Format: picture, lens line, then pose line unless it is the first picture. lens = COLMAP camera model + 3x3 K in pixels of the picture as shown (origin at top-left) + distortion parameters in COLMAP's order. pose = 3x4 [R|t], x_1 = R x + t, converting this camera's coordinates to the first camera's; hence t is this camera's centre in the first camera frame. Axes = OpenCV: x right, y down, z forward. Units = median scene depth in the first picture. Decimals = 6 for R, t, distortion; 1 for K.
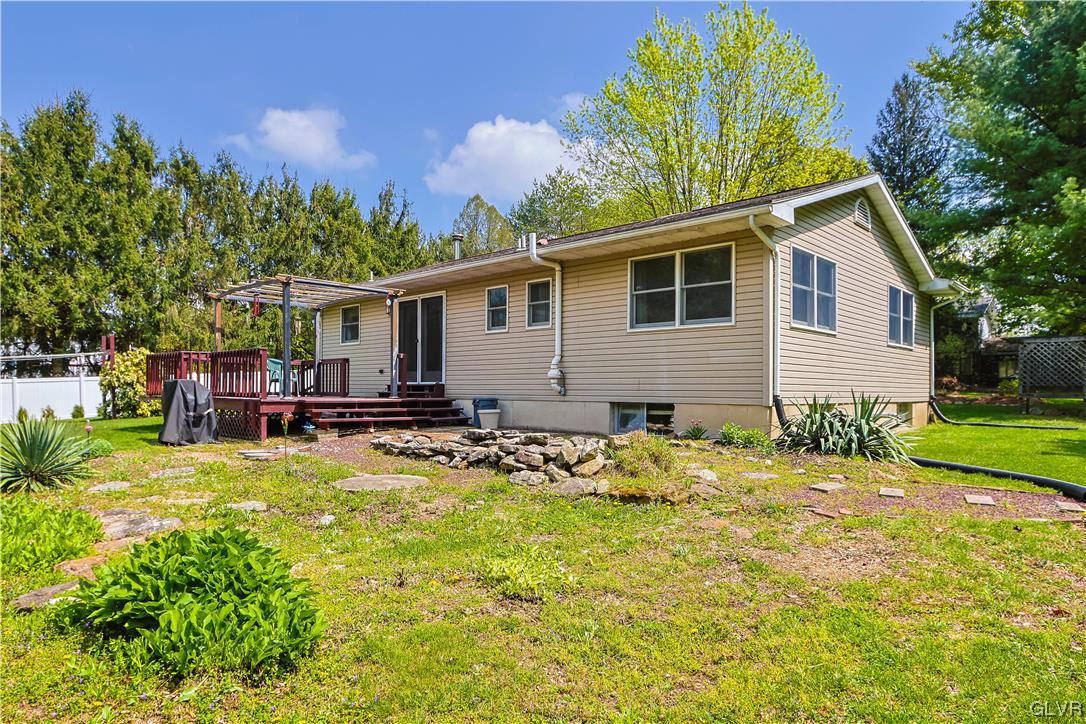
lens RADIAL K [[644.1, 0, 542.2], [0, 644.1, 361.5], [0, 0, 1]] dist [0.000726, -0.001348]
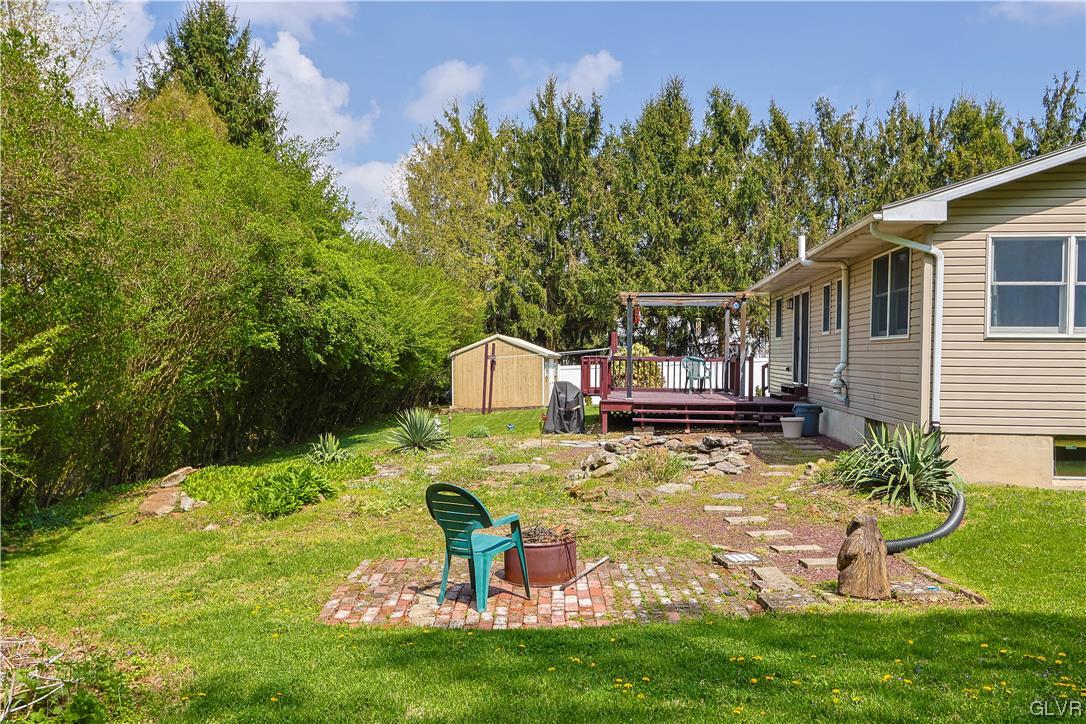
lens RADIAL K [[771.3, 0, 542.1], [0, 771.3, 364.4], [0, 0, 1]] dist [-0.001645, 0.006474]
pose [[0.686250, 0.001115, -0.727365, 0.462745], [0.022554, 0.999485, 0.022810, -0.036458], [0.727016, -0.032058, 0.685872, -0.055461]]
